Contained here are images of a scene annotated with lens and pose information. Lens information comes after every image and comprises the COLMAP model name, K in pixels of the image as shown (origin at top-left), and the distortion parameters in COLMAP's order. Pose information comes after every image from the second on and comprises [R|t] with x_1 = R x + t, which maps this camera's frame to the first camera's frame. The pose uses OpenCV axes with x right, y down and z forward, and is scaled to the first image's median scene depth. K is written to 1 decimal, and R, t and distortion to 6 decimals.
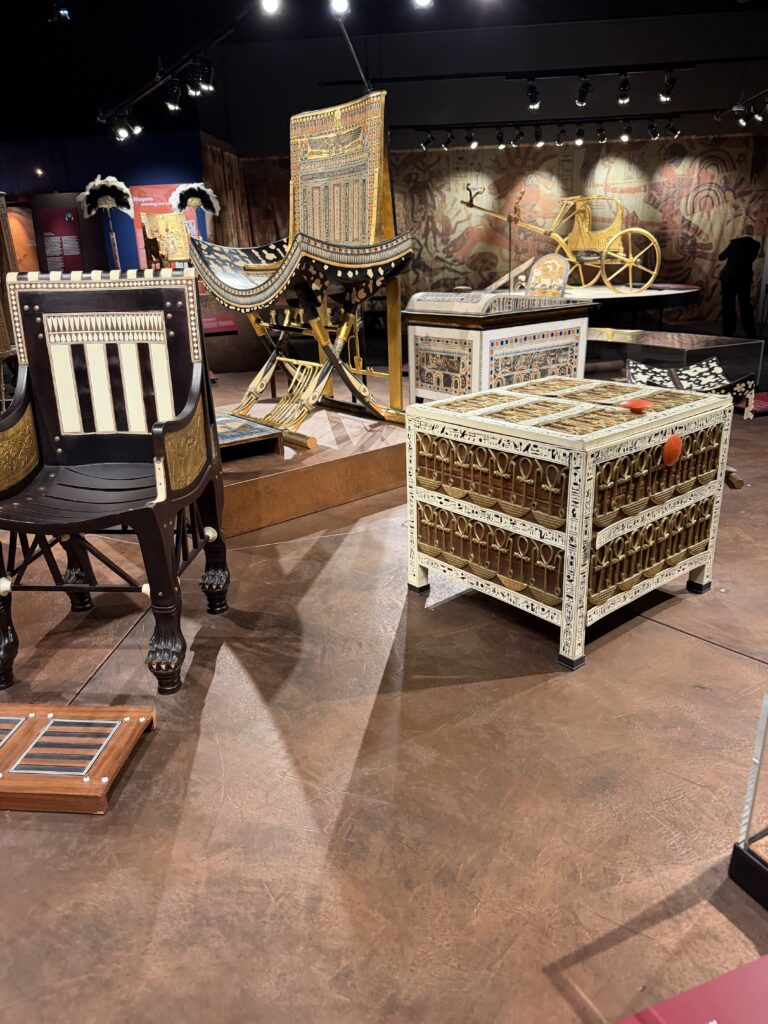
lens RADIAL K [[758.8, 0, 381.3], [0, 758.8, 511.2], [0, 0, 1]] dist [0.000768, -0.001194]
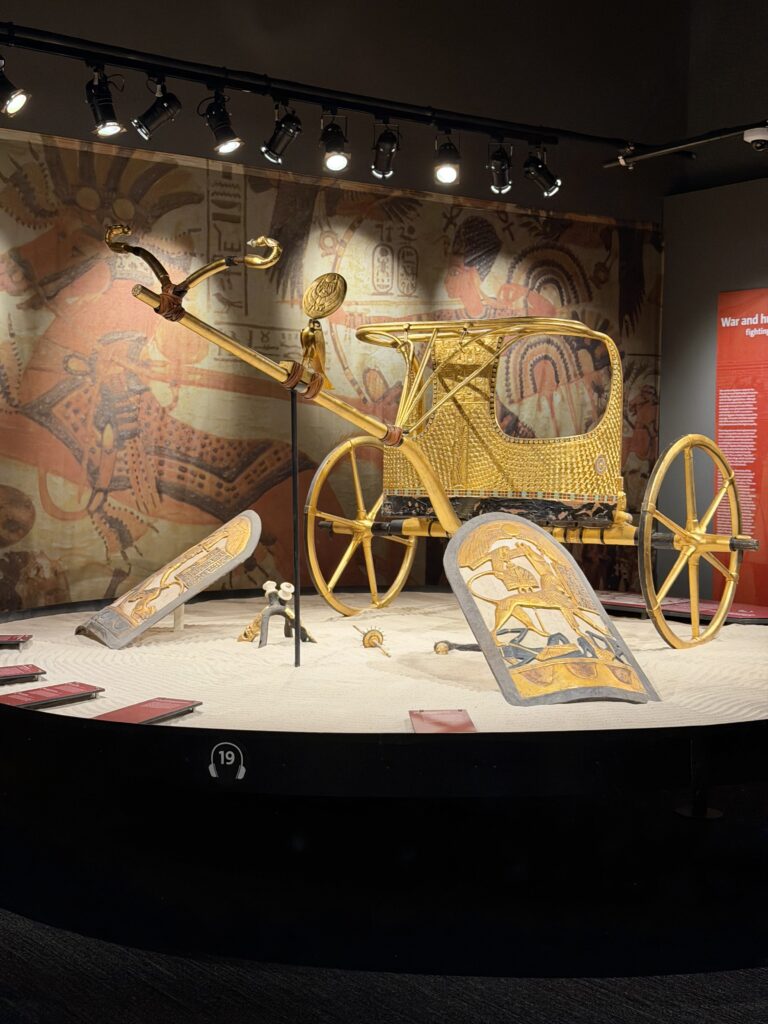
lens RADIAL K [[1434.7, 0, 383.0], [0, 1434.7, 514.2], [0, 0, 1]] dist [0.127661, 0.000000]
pose [[0.741788, 0.005908, 0.670608, -0.114153], [0.186550, 0.958677, -0.214797, -0.201200], [-0.644165, 0.284436, 0.710033, 0.565064]]
